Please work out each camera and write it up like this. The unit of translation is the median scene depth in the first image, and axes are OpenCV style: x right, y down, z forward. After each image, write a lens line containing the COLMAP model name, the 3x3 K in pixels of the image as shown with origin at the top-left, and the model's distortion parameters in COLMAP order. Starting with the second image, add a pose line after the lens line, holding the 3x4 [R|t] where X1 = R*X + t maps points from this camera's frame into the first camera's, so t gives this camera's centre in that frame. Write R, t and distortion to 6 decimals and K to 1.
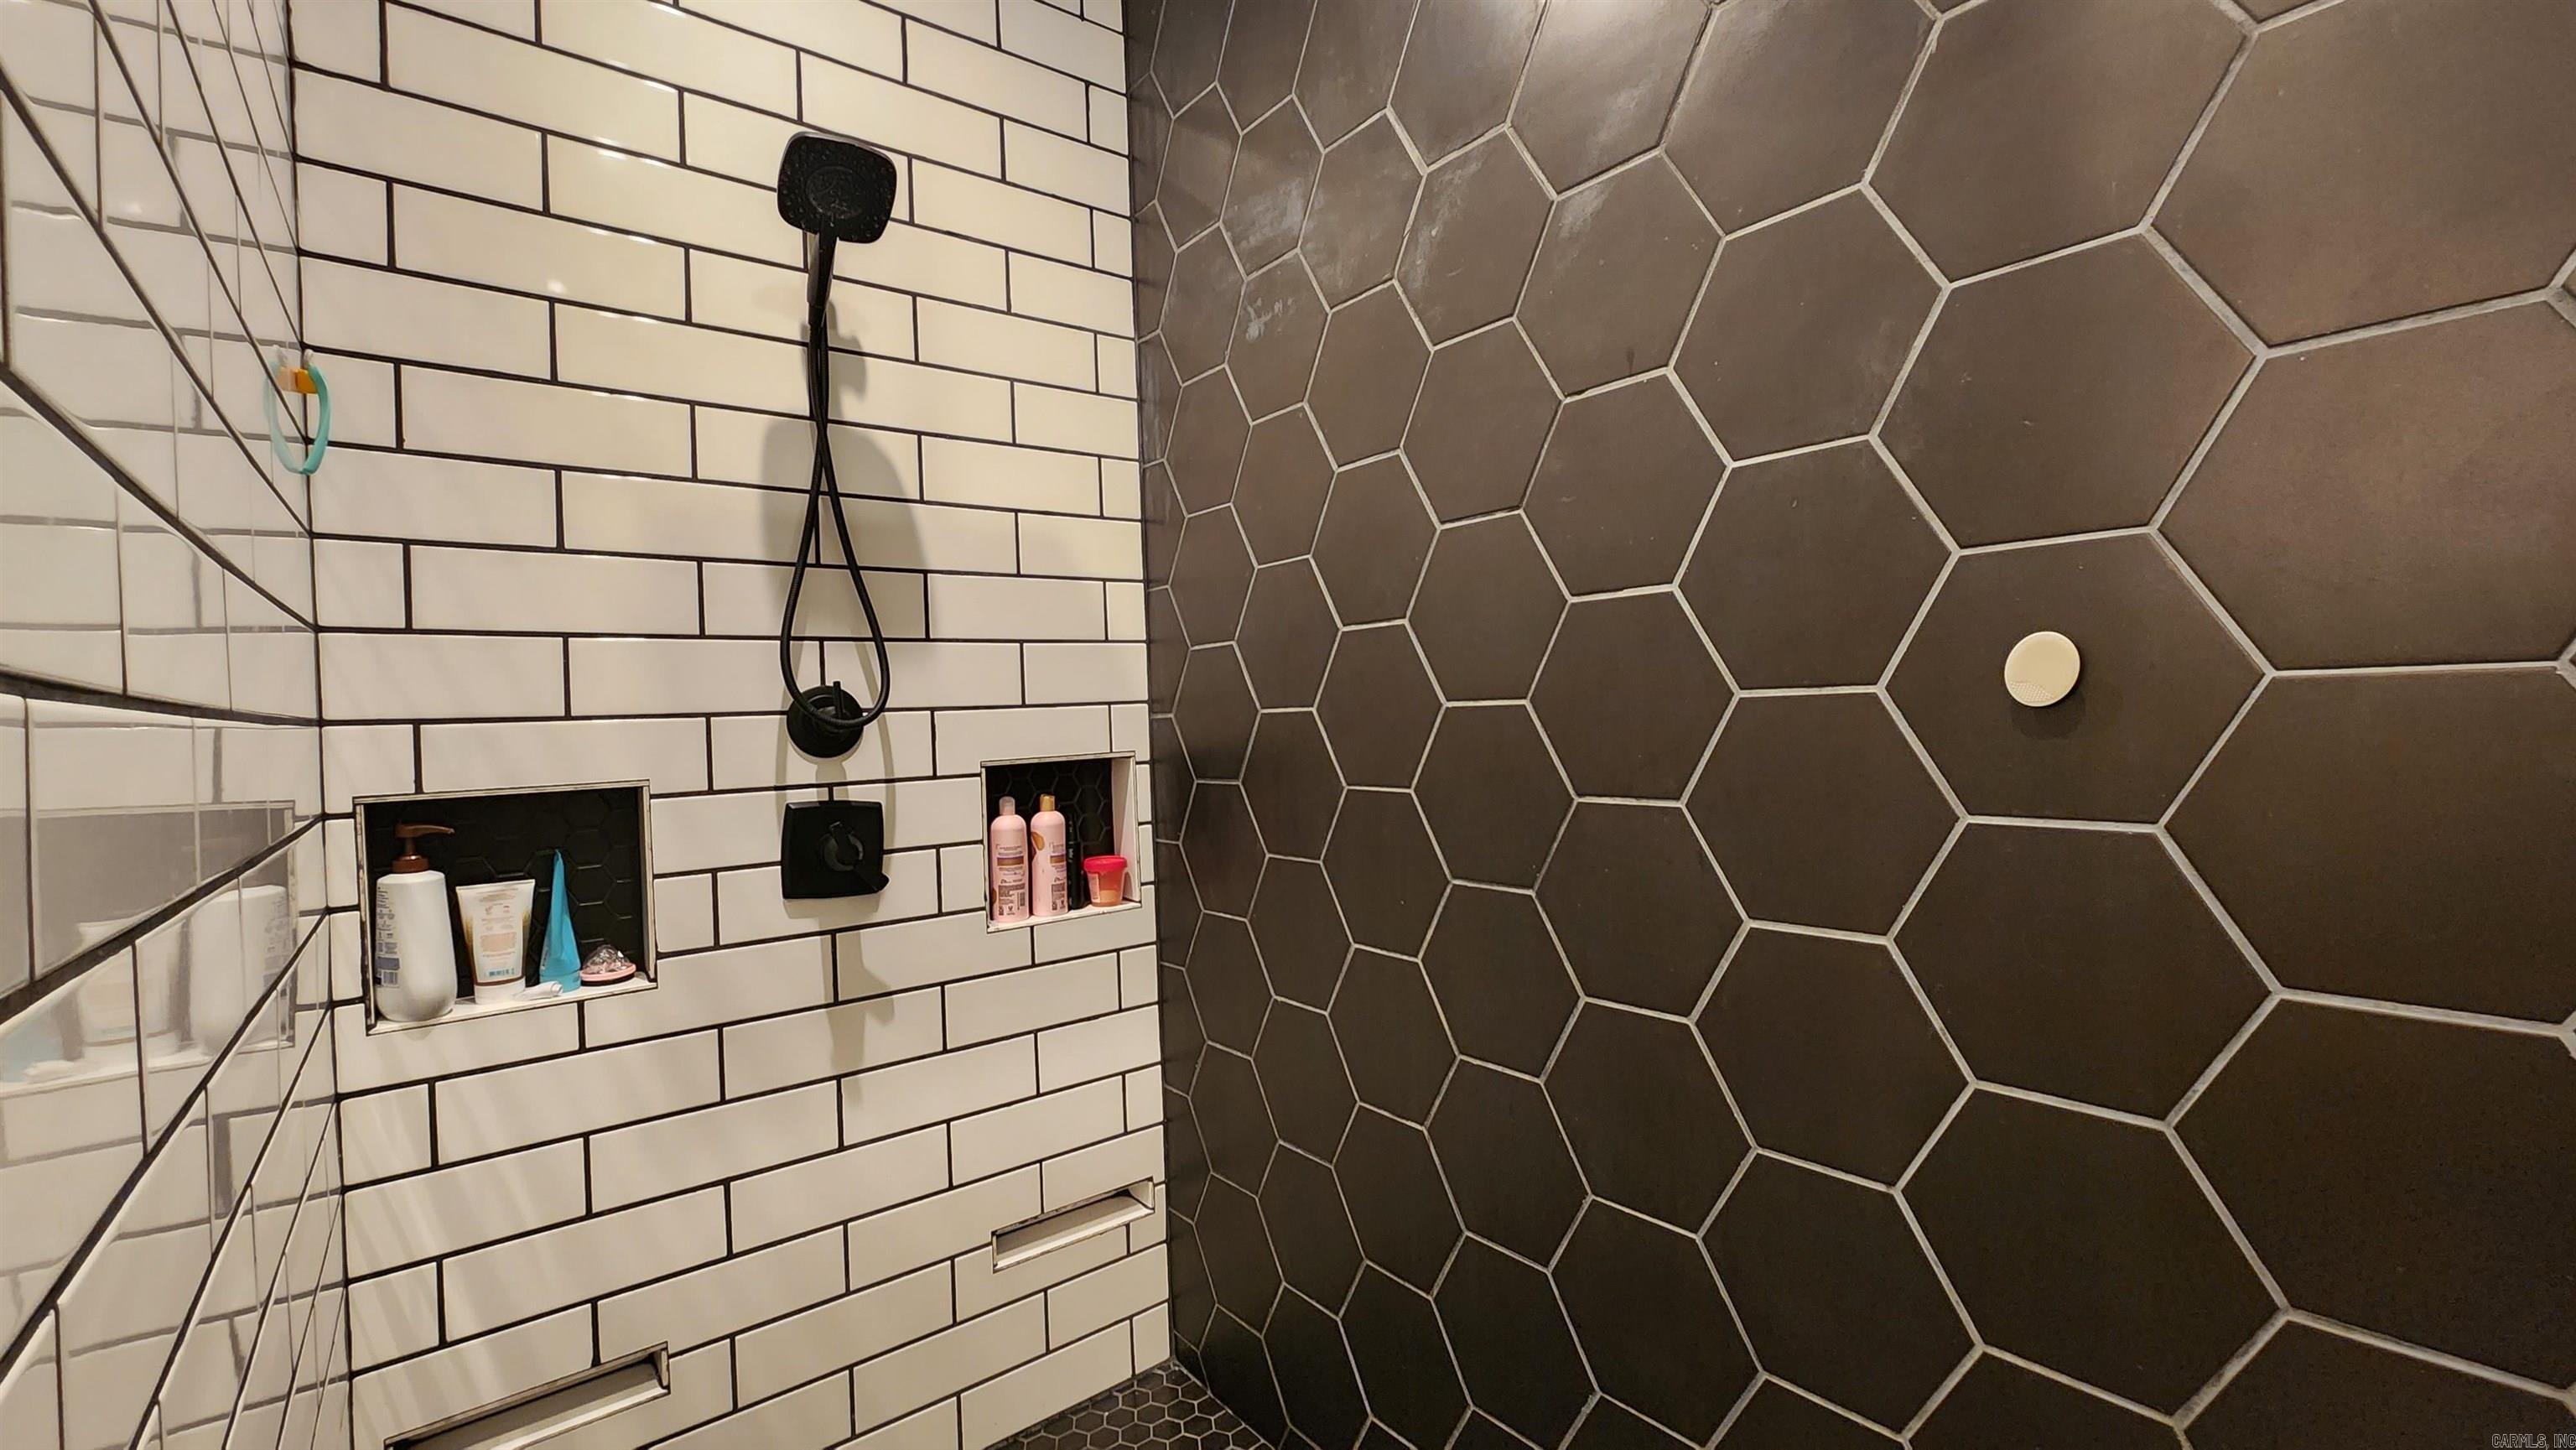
lens RADIAL K [[1062.8, 0, 1291.0], [0, 1062.8, 722.3], [0, 0, 1]] dist [0.001886, -0.000939]
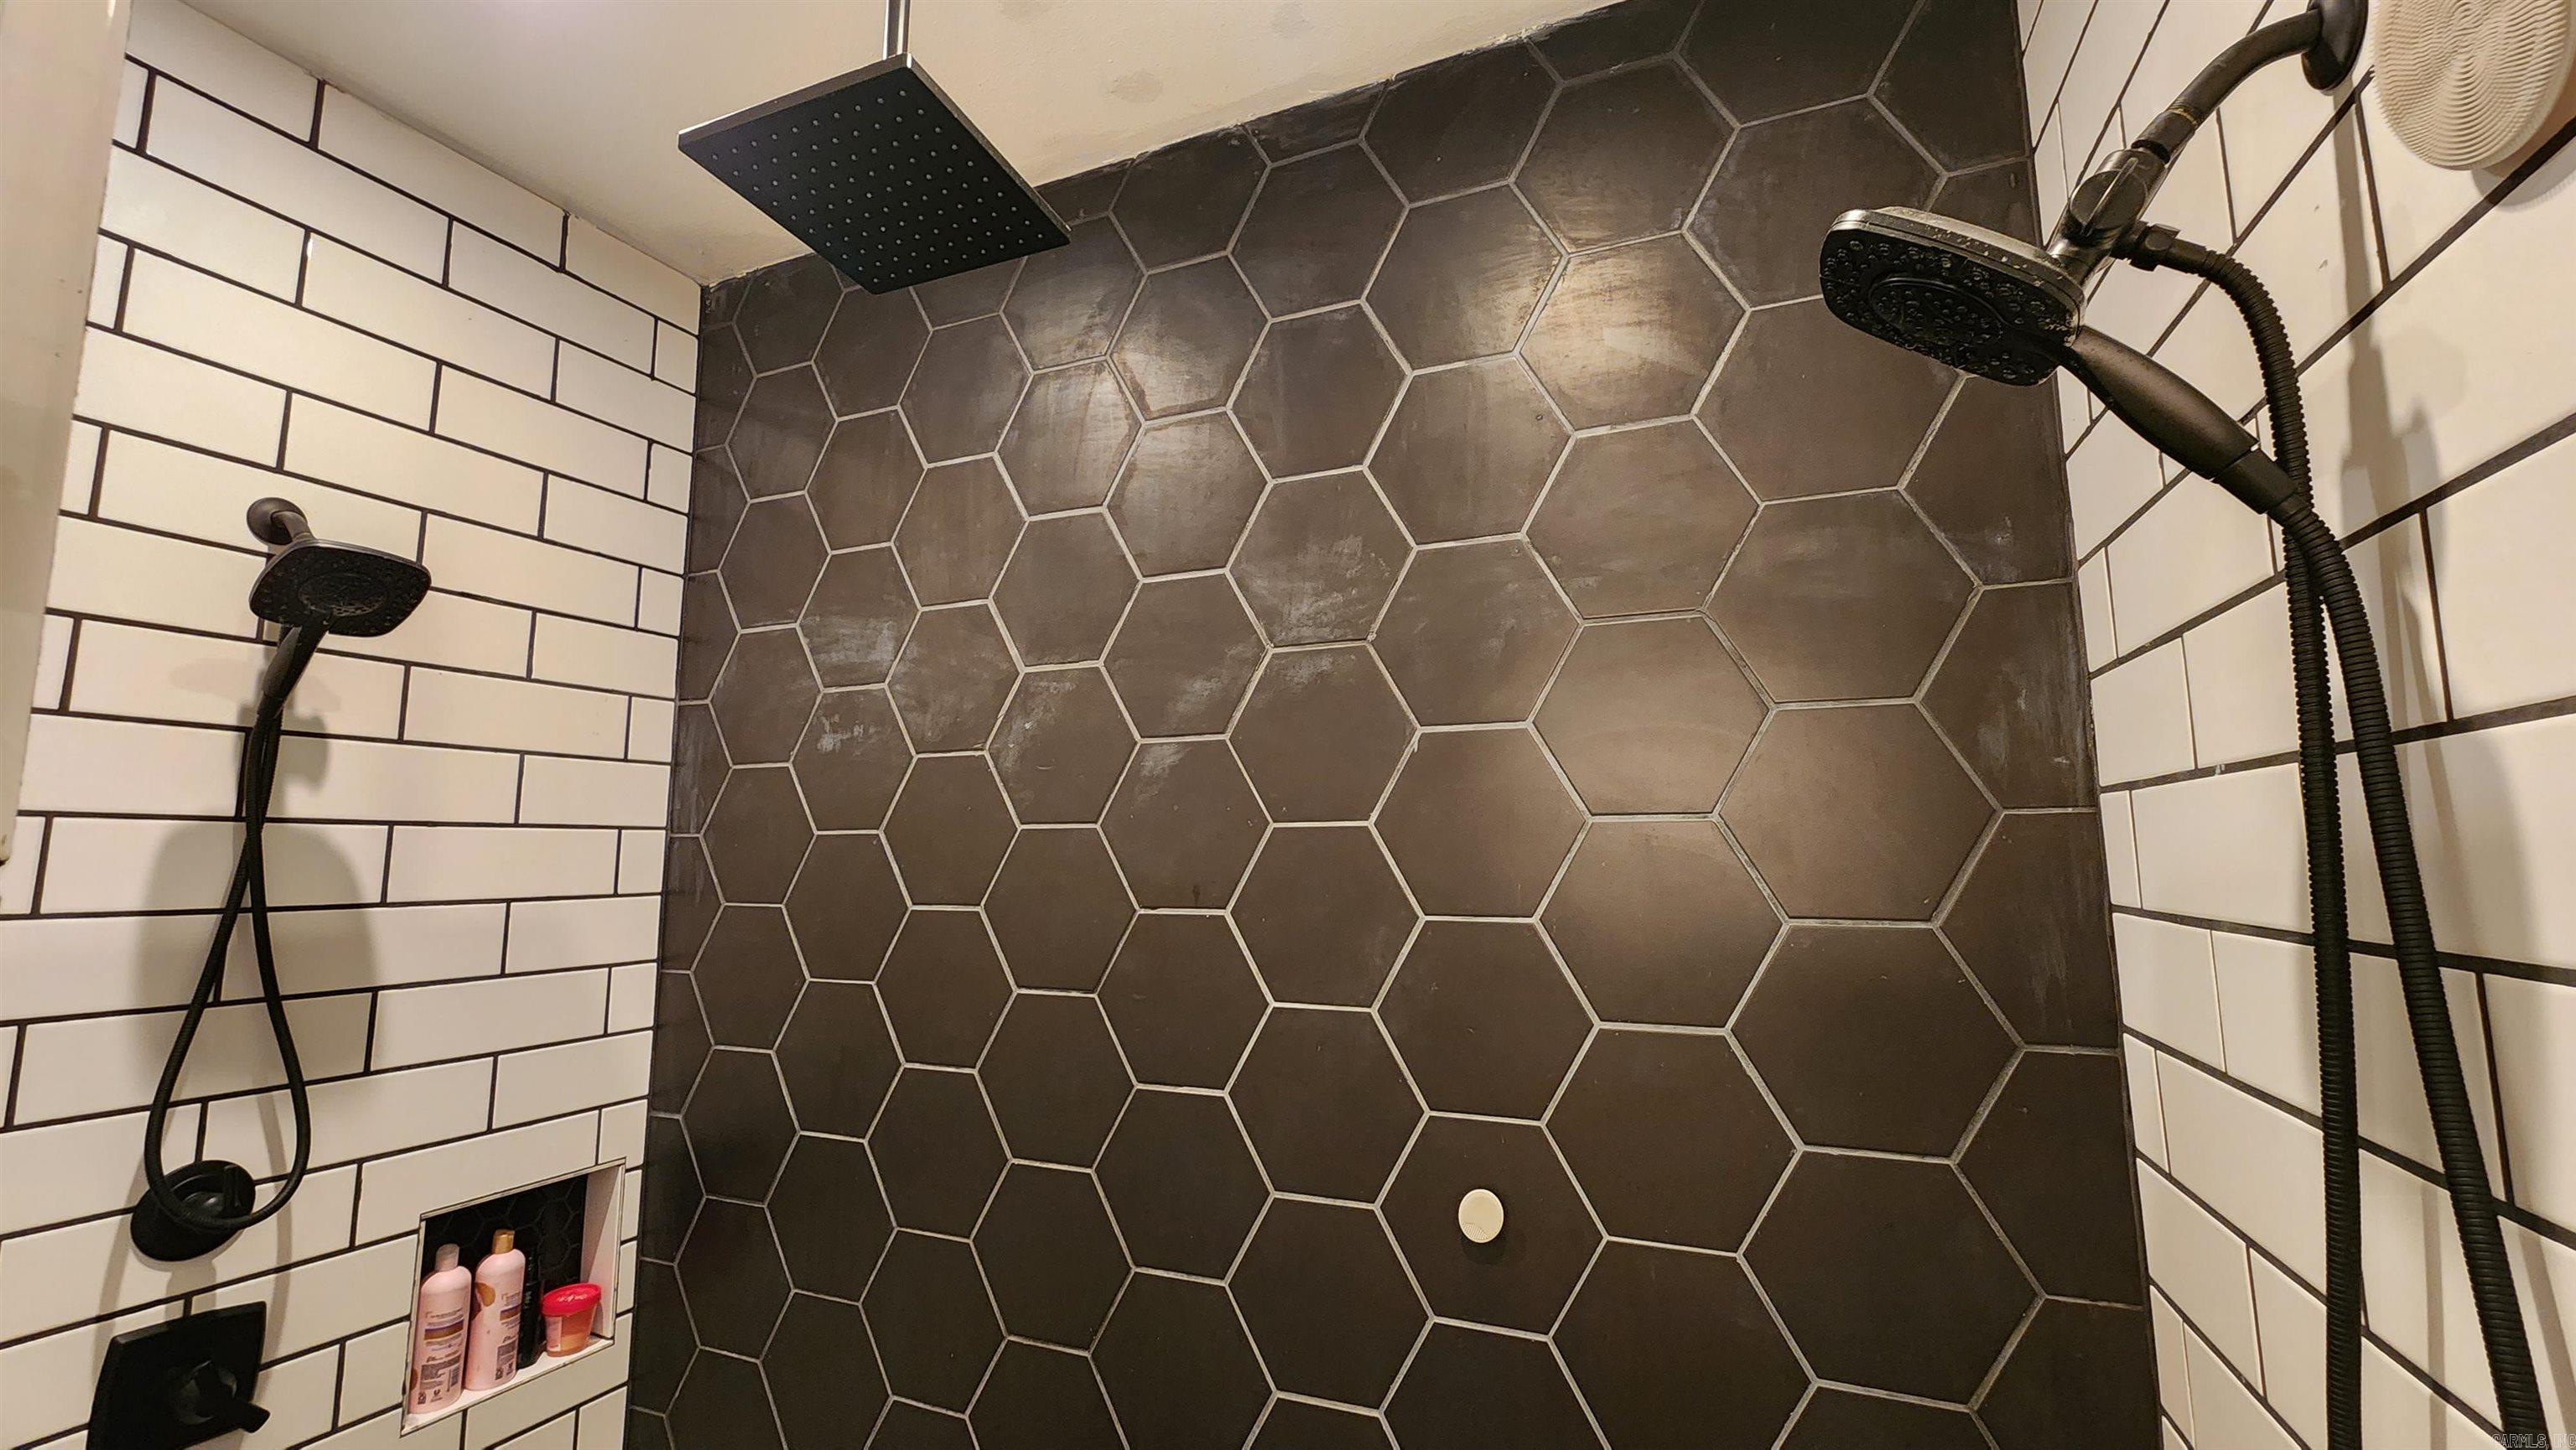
lens RADIAL K [[1062.8, 0, 1286.0], [0, 1062.8, 724.8], [0, 0, 1]] dist [0.001886, -0.000939]
pose [[0.883080, 0.091023, 0.460309, -0.118745], [-0.021761, 0.987893, -0.153602, -0.241789], [-0.468717, 0.125626, 0.874369, -0.099757]]
